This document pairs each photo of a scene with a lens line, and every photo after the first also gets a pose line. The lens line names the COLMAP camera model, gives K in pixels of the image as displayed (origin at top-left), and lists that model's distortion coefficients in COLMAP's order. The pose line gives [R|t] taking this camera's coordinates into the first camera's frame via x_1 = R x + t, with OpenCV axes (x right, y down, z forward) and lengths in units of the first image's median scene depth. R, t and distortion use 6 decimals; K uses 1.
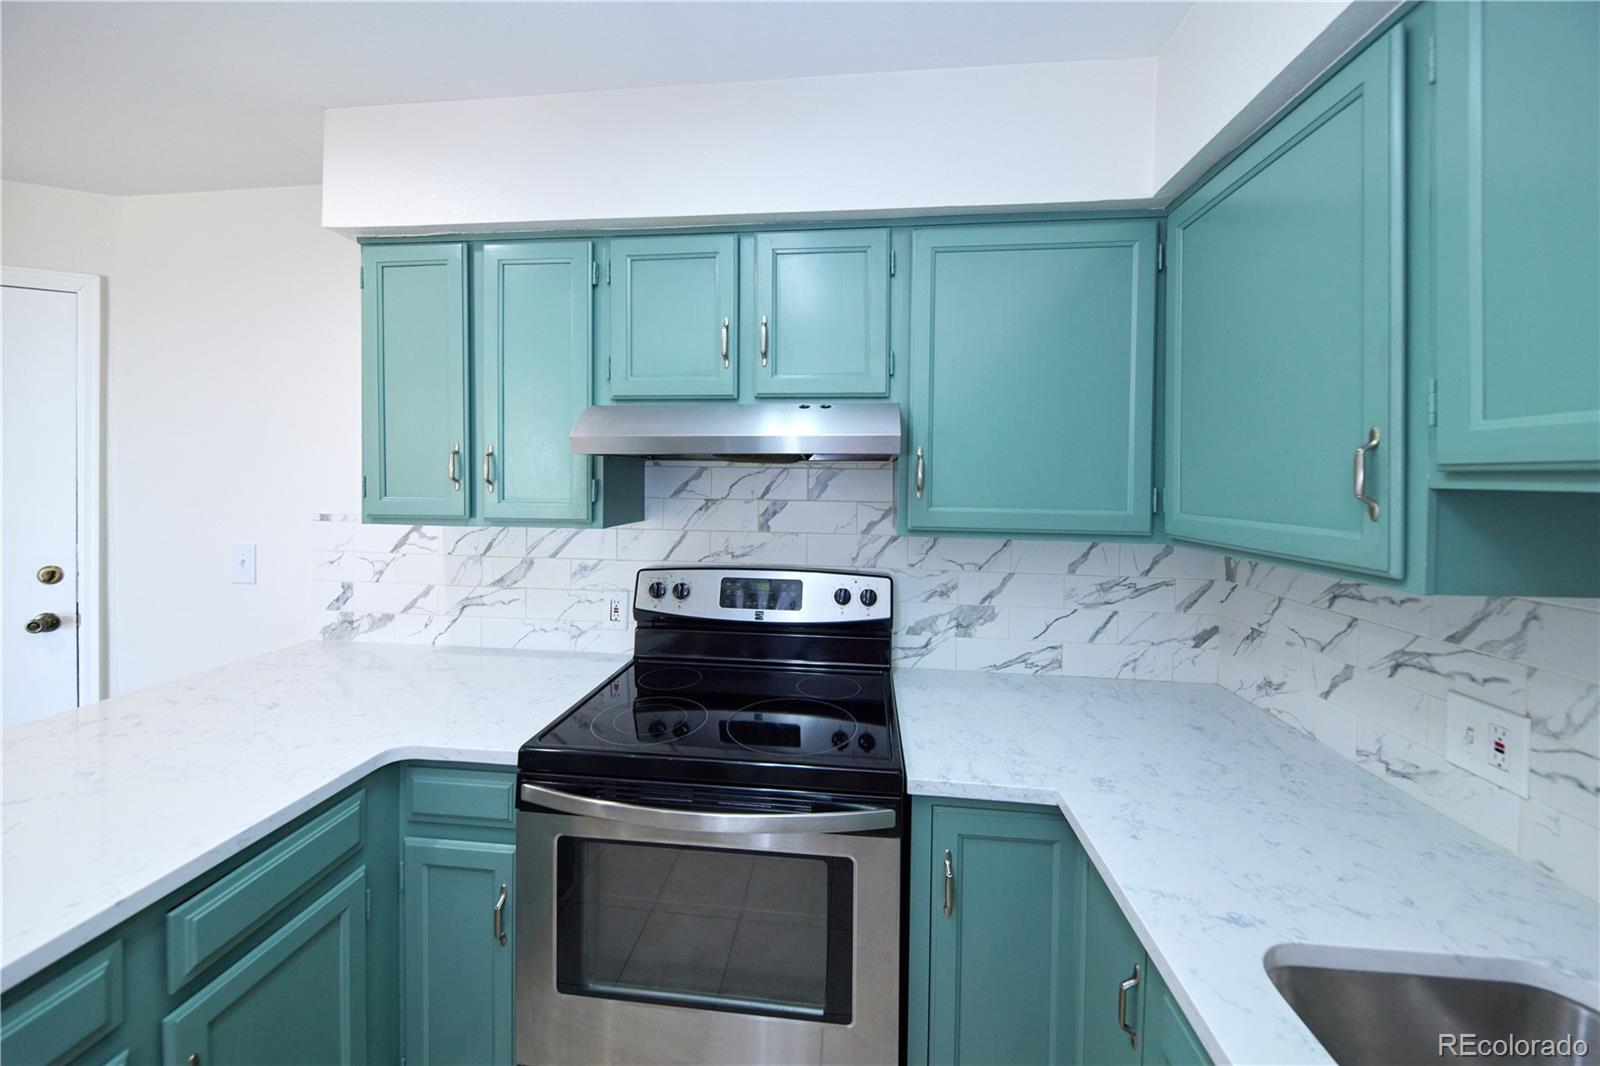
lens RADIAL K [[584.2, 0, 802.8], [0, 584.2, 480.4], [0, 0, 1]] dist [-0.002482, -0.002003]
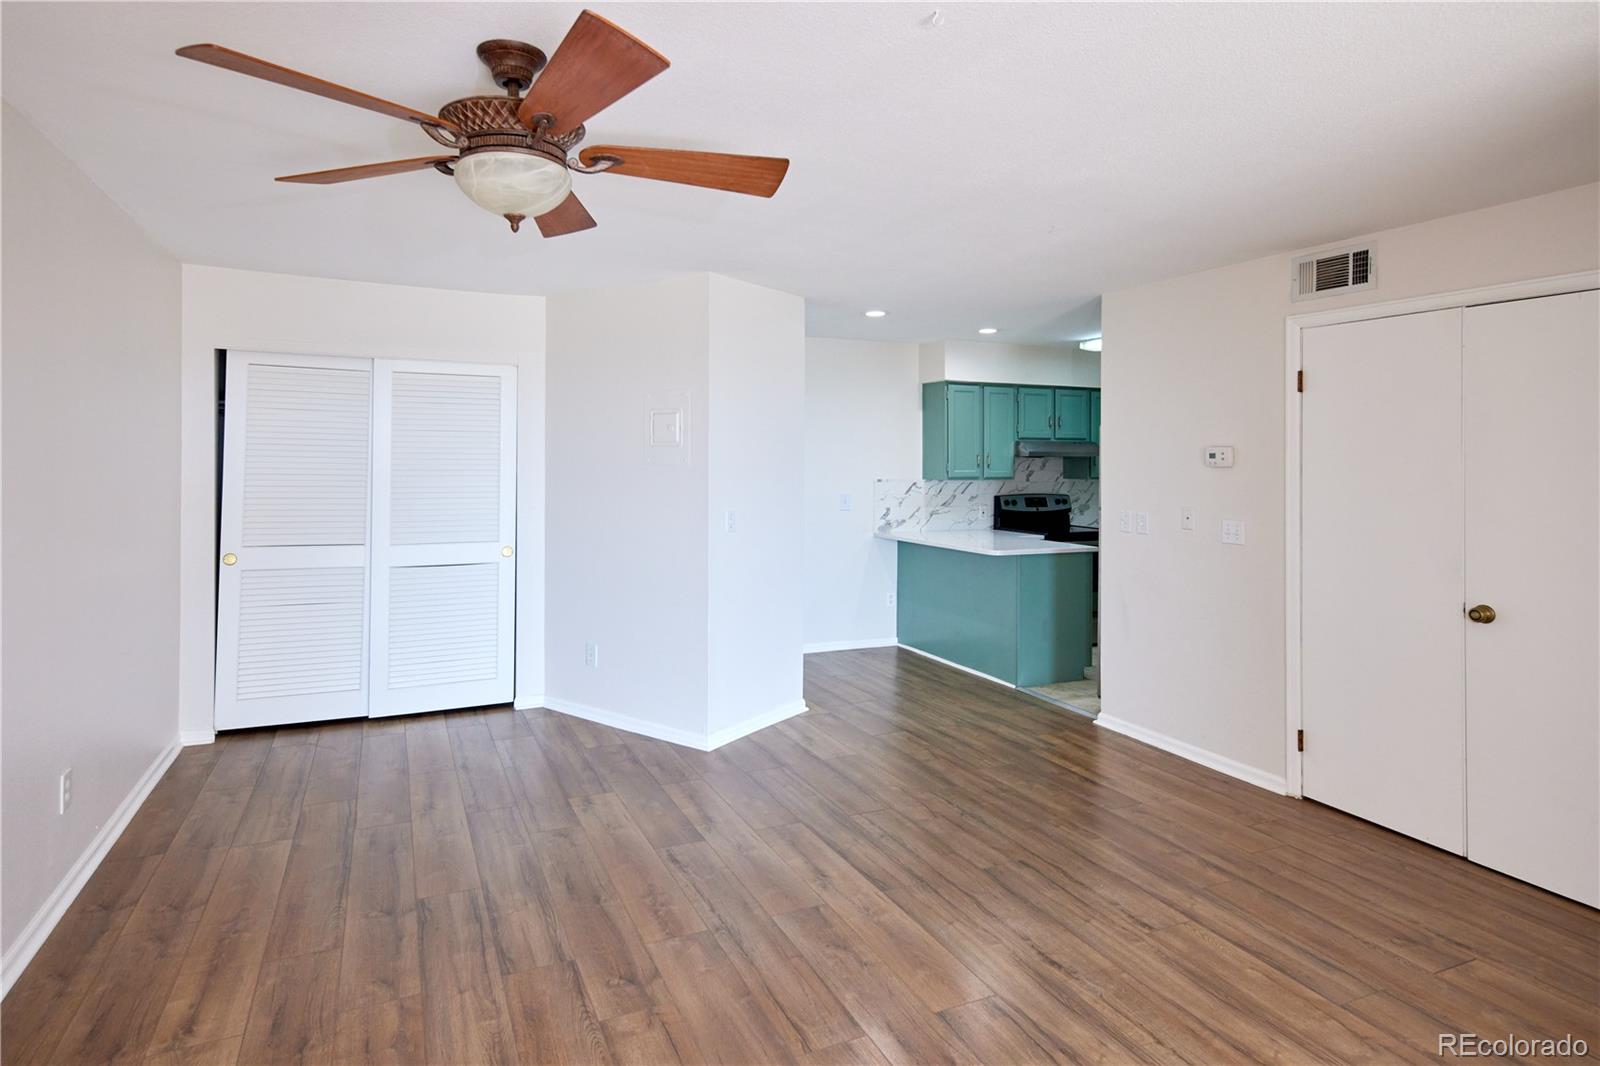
lens RADIAL K [[849.0, 0, 786.3], [0, 849.0, 452.8], [0, 0, 1]] dist [0.002311, 0.000341]
pose [[0.864465, -0.001151, 0.502692, -3.270590], [0.006789, 0.999933, -0.009385, -0.022467], [-0.502647, 0.011526, 0.864415, -2.043666]]
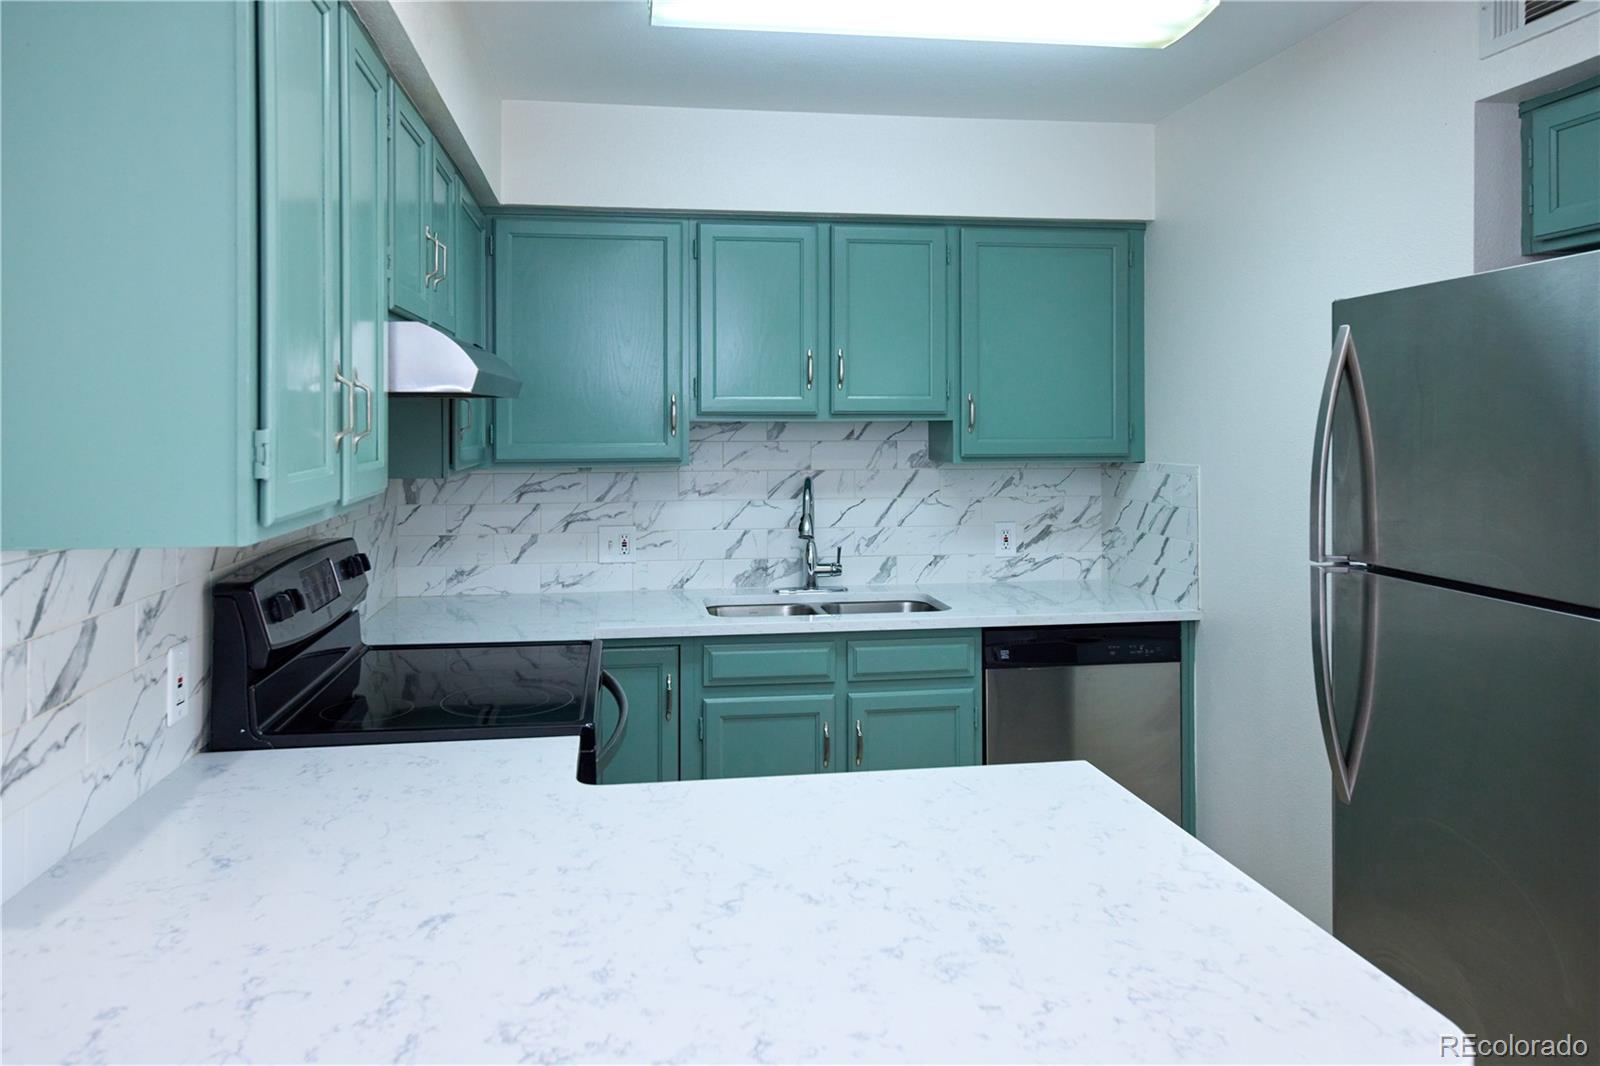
lens RADIAL K [[1085.1, 0, 781.8], [0, 1085.1, 417.0], [0, 0, 1]] dist [-0.003618, 0.012782]
pose [[-0.254397, -0.008010, 0.967067, -1.480879], [0.006646, 0.999928, 0.010031, -0.018910], [-0.967077, 0.008979, -0.254325, 0.781389]]
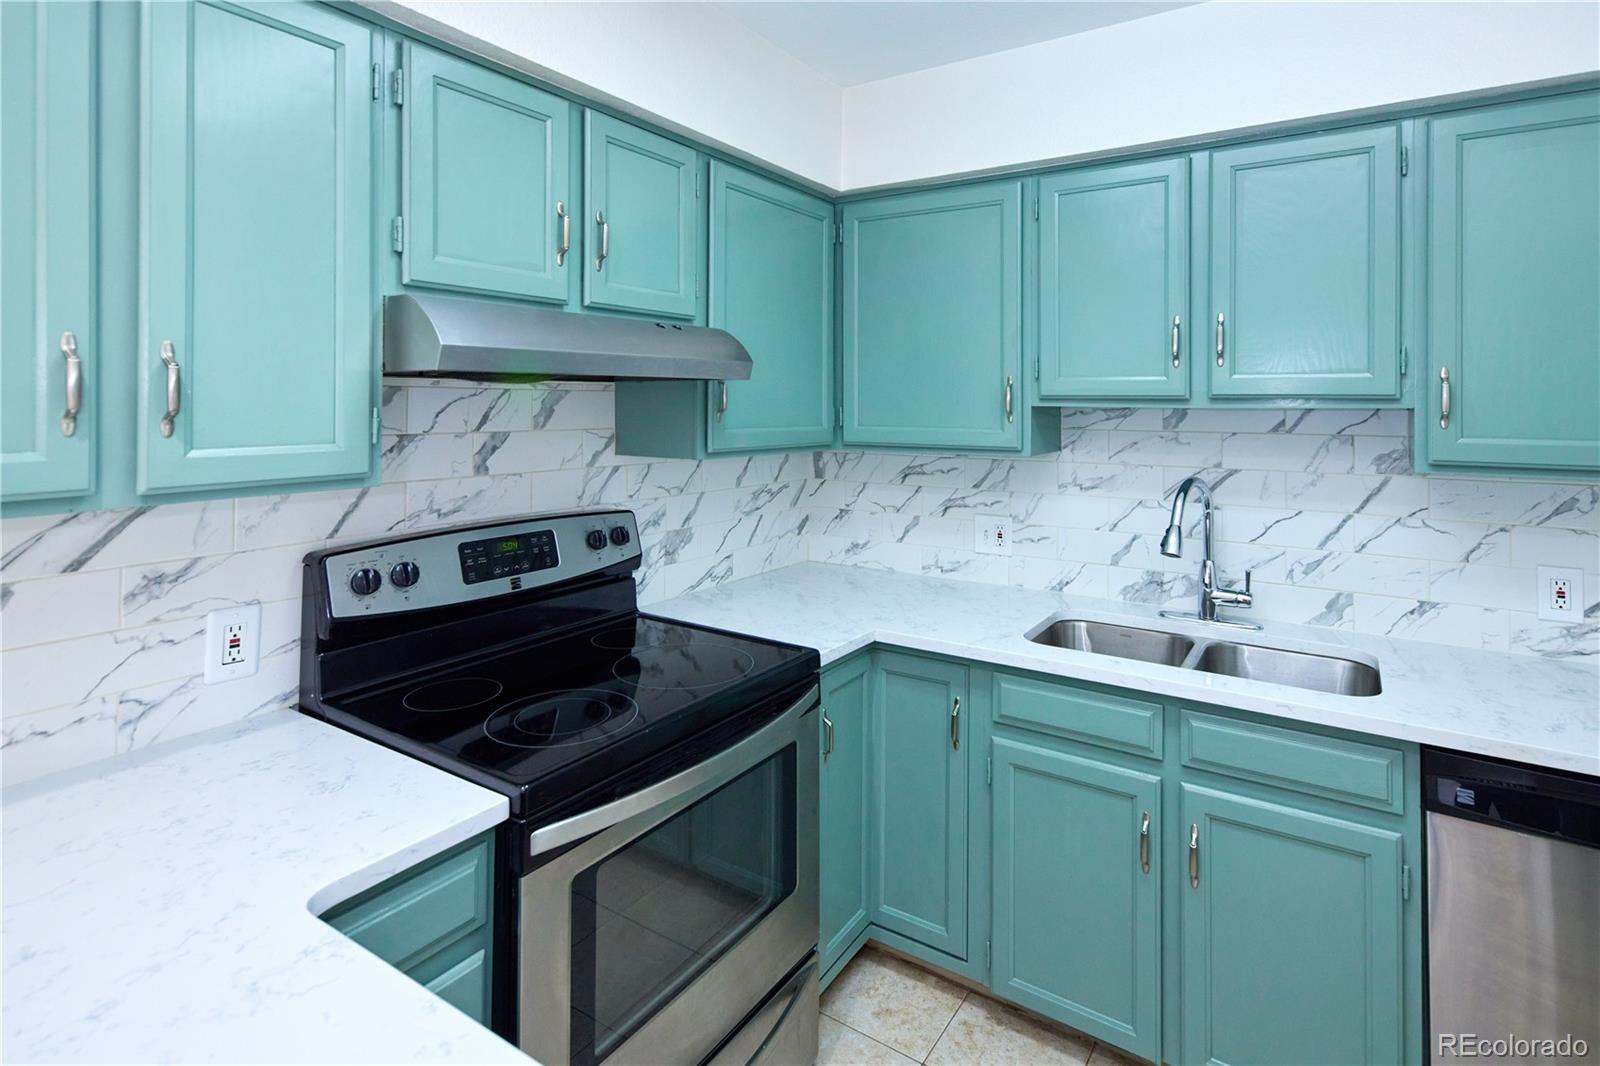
lens RADIAL K [[797.5, 0, 842.7], [0, 797.5, 397.9], [0, 0, 1]] dist [0.004549, 0.000332]
pose [[0.439426, -0.003449, 0.898272, -0.805582], [0.006751, 0.999977, 0.000537, -0.008518], [-0.898253, 0.005828, 0.439439, 0.151051]]
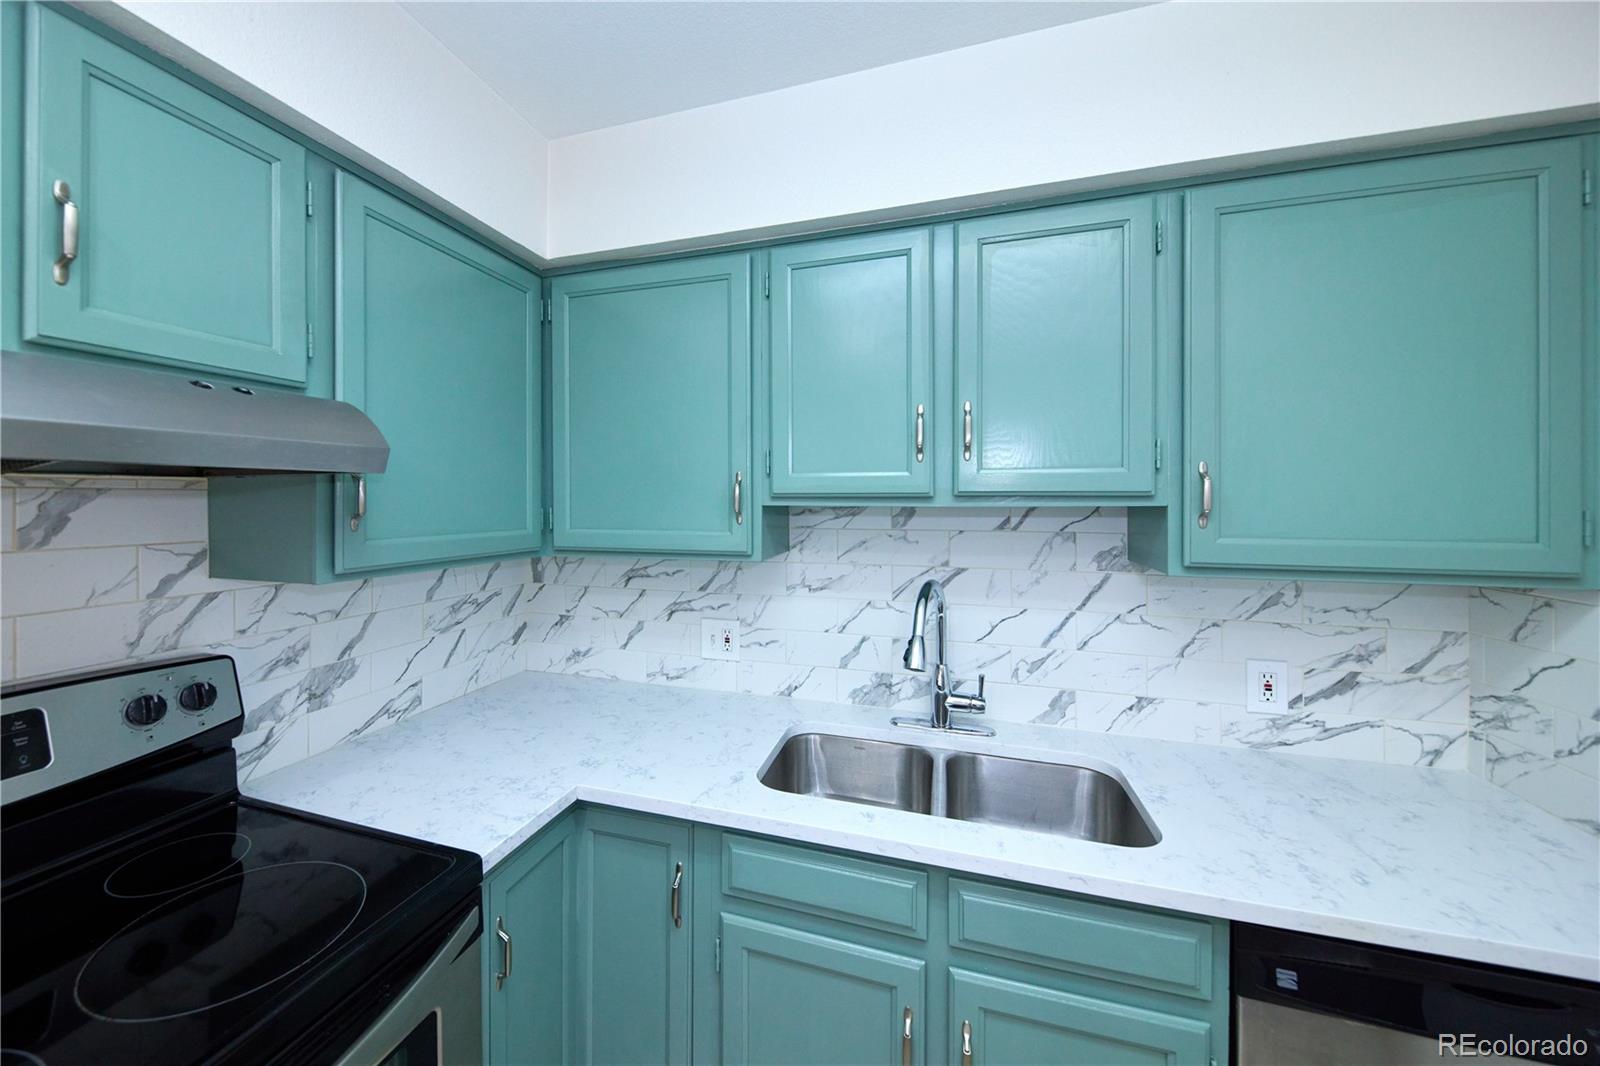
lens RADIAL K [[584.2, 0, 745.8], [0, 584.2, 498.4], [0, 0, 1]] dist [-0.002482, -0.002003]
pose [[0.219663, -0.009588, 0.975529, -0.352045], [0.010580, 0.999916, 0.007446, -0.009556], [-0.975518, 0.008685, 0.219746, 0.278550]]
